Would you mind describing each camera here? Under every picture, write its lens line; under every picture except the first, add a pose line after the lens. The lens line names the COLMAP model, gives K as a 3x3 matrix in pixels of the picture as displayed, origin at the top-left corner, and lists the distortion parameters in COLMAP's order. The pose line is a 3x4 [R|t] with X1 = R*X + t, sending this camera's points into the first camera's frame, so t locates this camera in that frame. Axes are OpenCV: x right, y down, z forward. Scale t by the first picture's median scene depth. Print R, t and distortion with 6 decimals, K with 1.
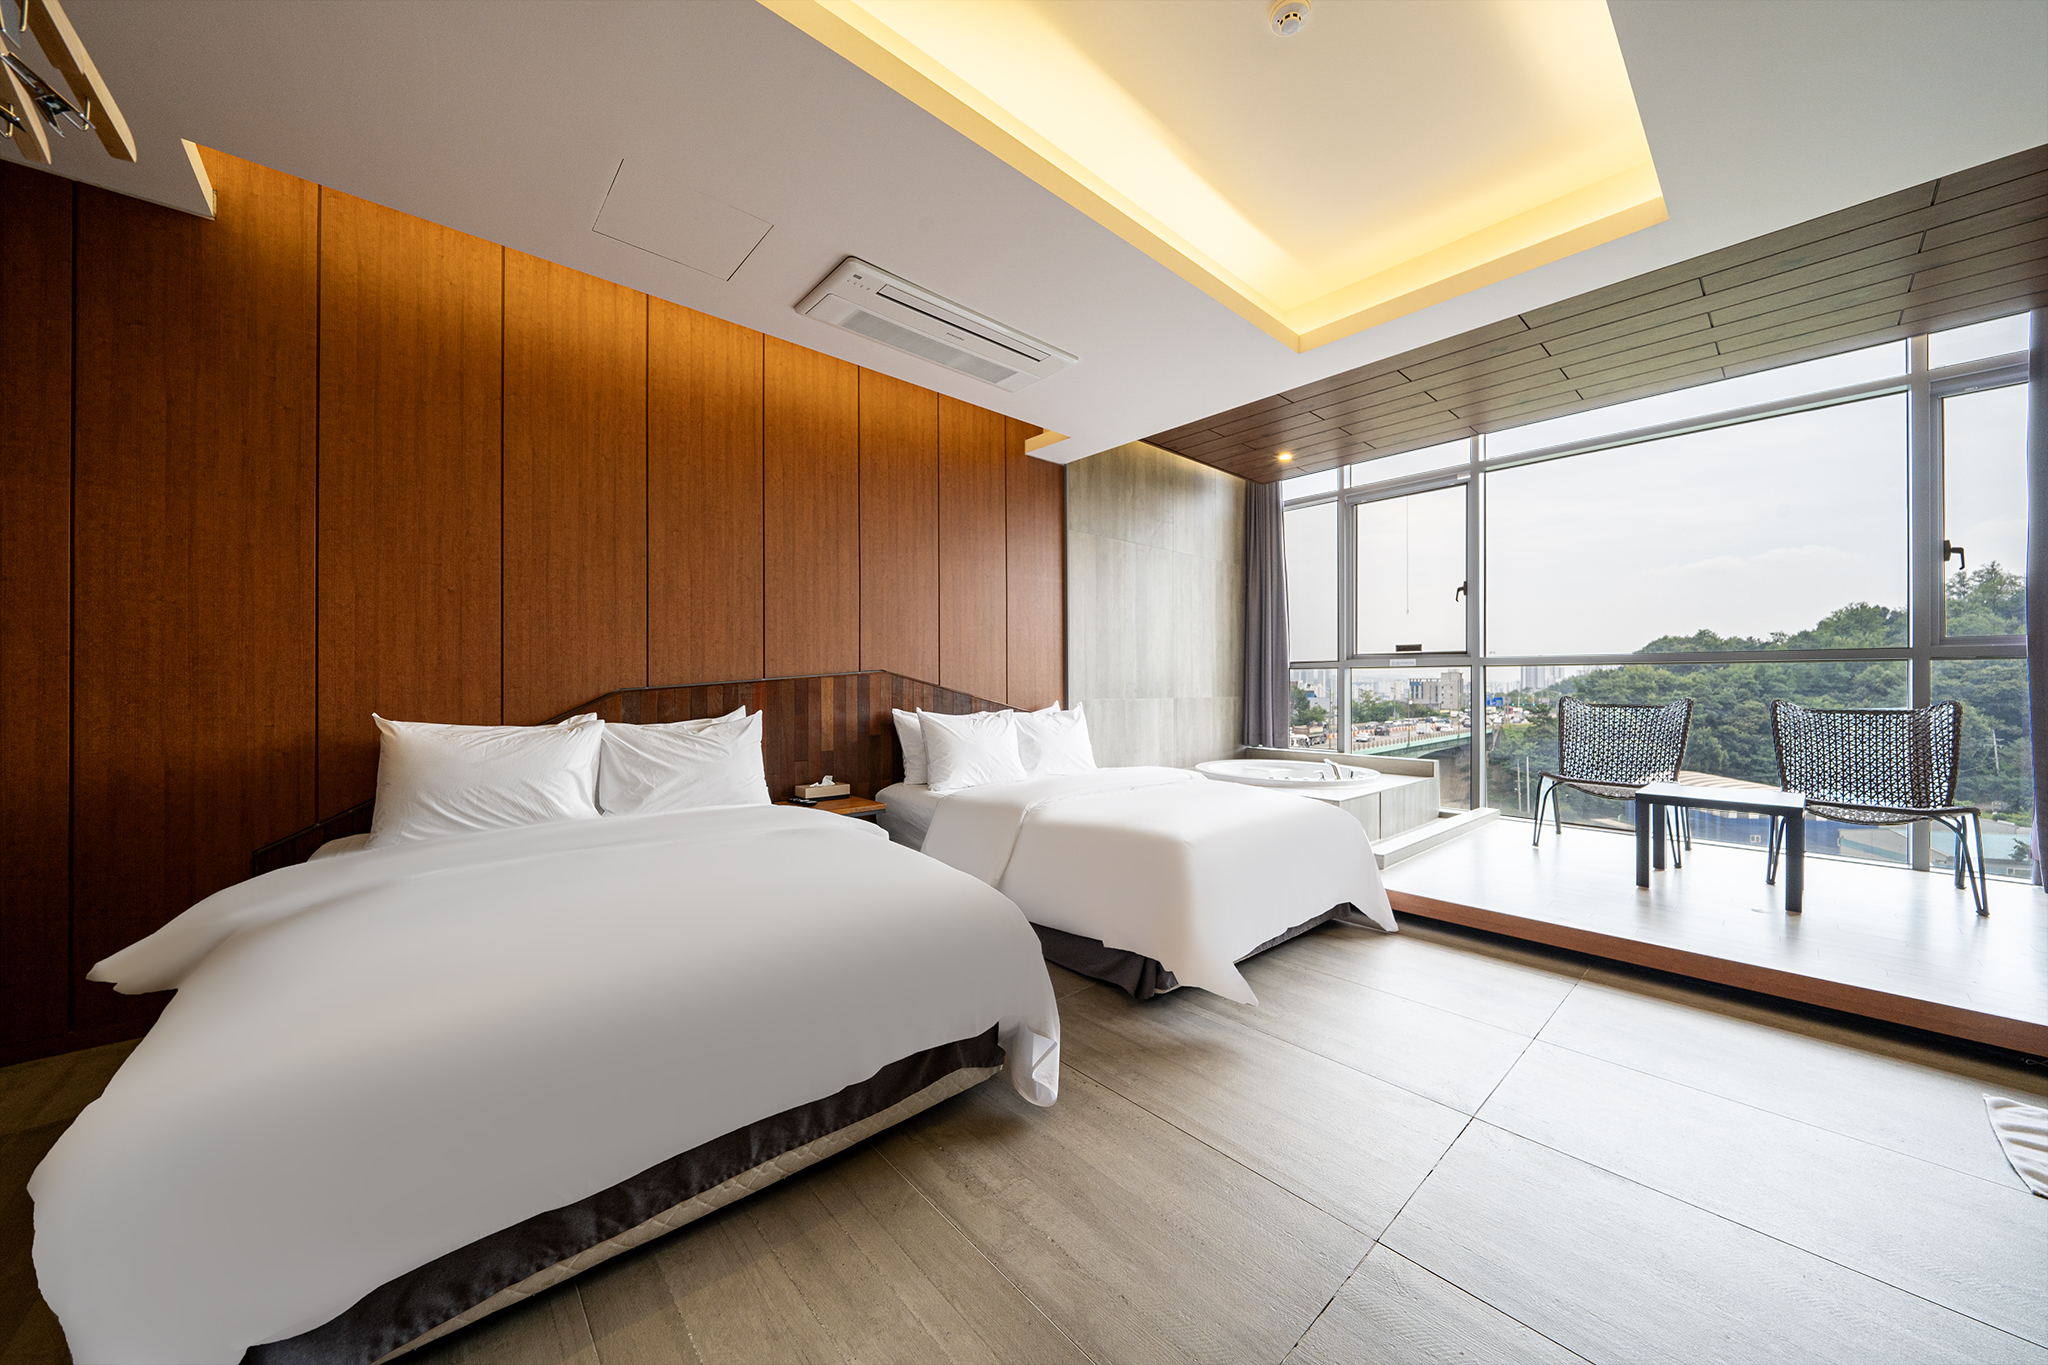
lens RADIAL K [[703.0, 0, 1037.6], [0, 703.0, 691.1], [0, 0, 1]] dist [-0.003486, 0.000214]
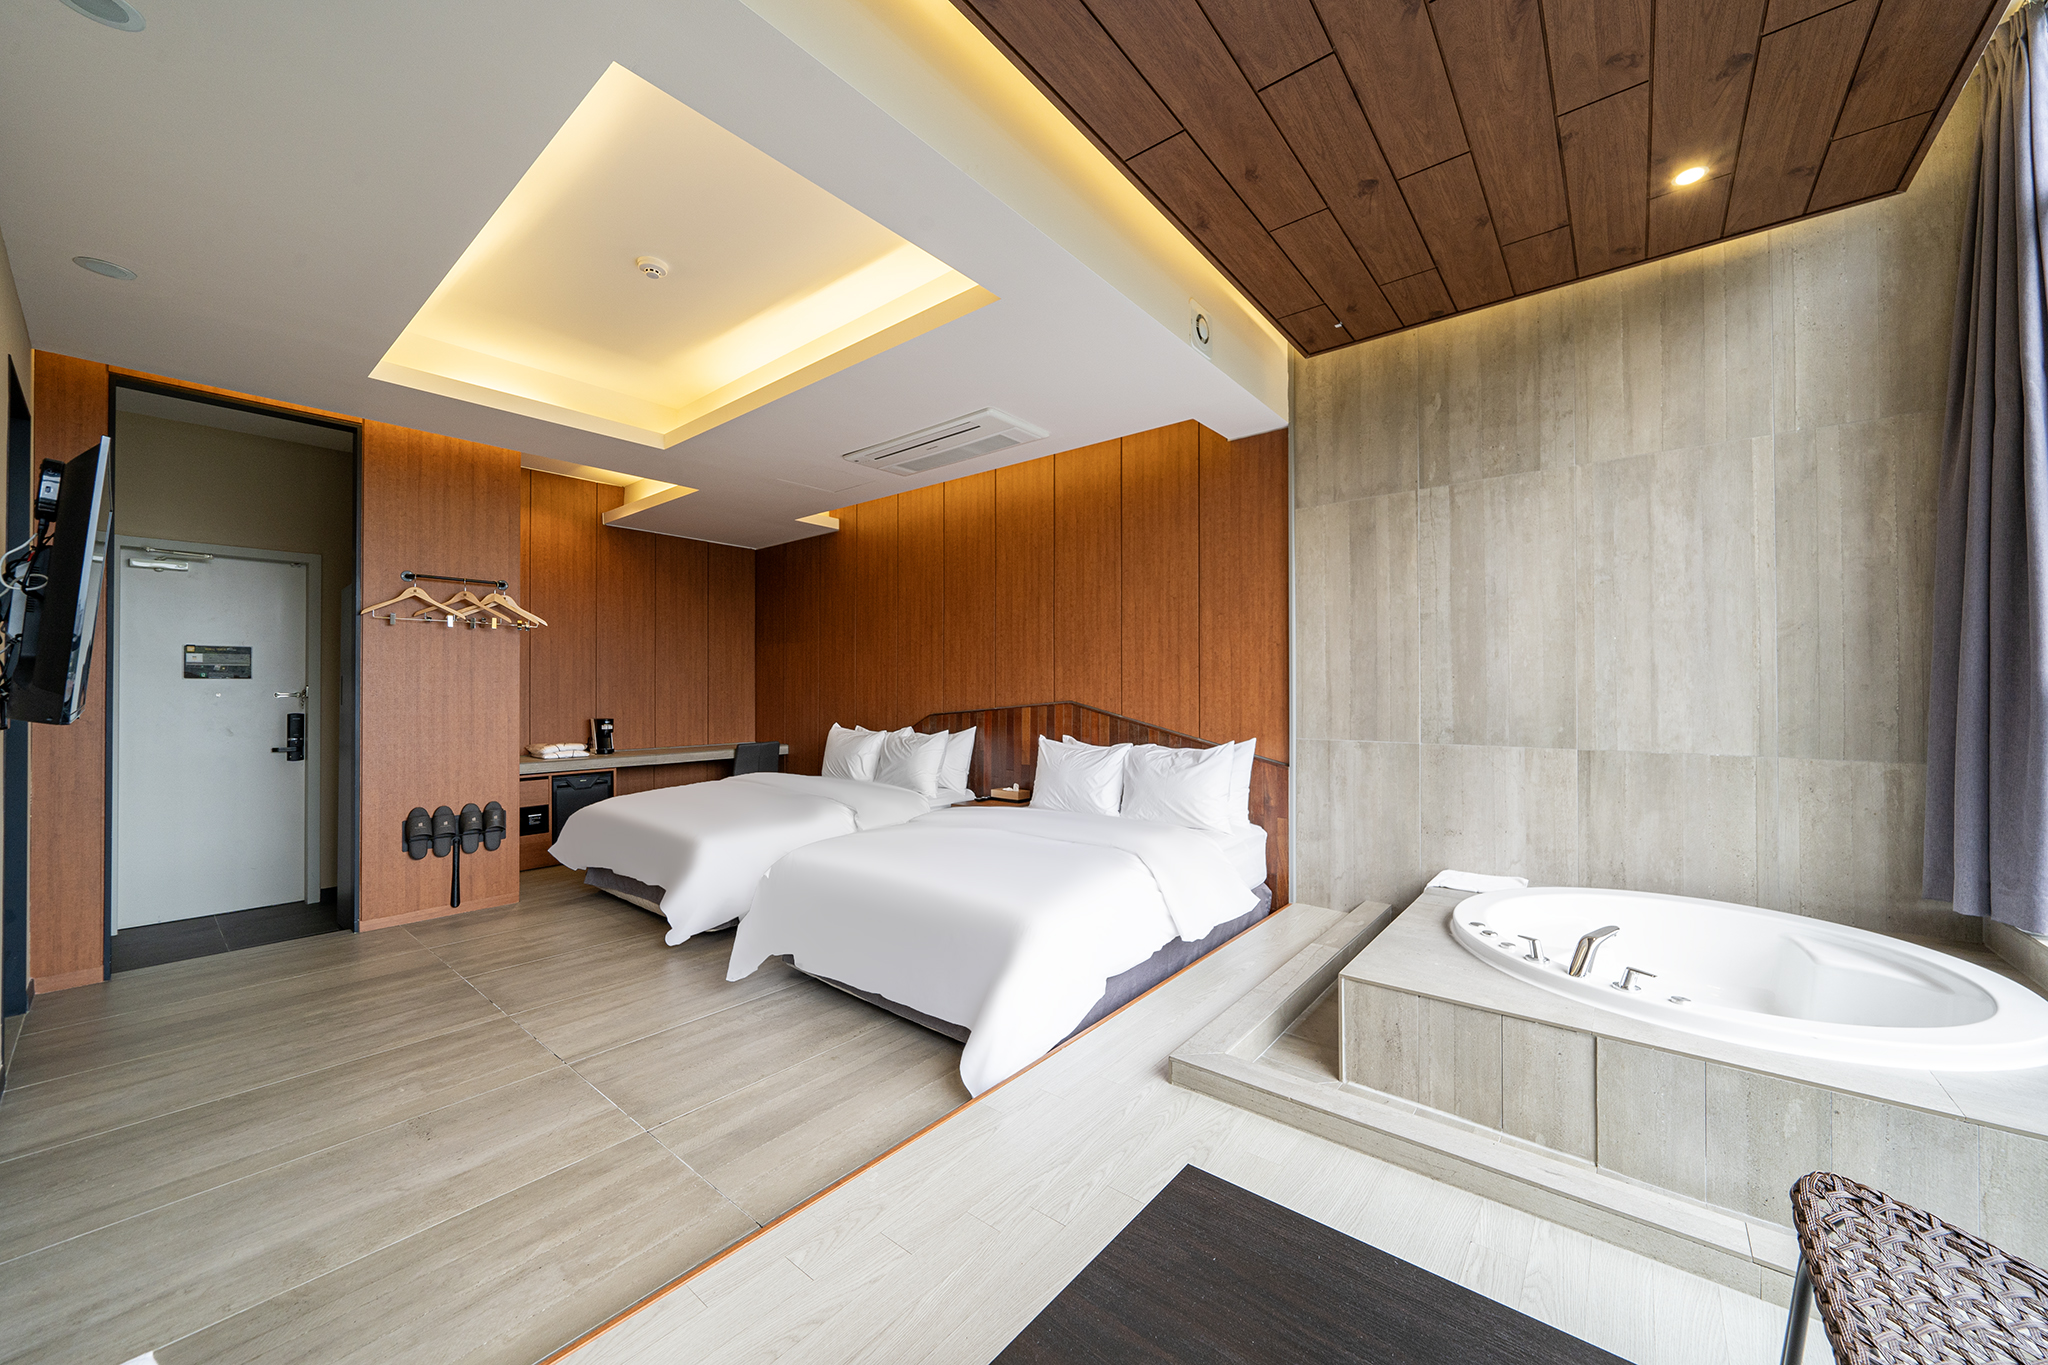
lens RADIAL K [[751.0, 0, 1017.4], [0, 751.0, 682.1], [0, 0, 1]] dist [-0.000891, -0.000270]
pose [[0.139262, -0.014768, -0.990145, 0.722578], [-0.005407, 0.999863, -0.015673, -0.030590], [0.990241, 0.007536, 0.139163, 0.549053]]
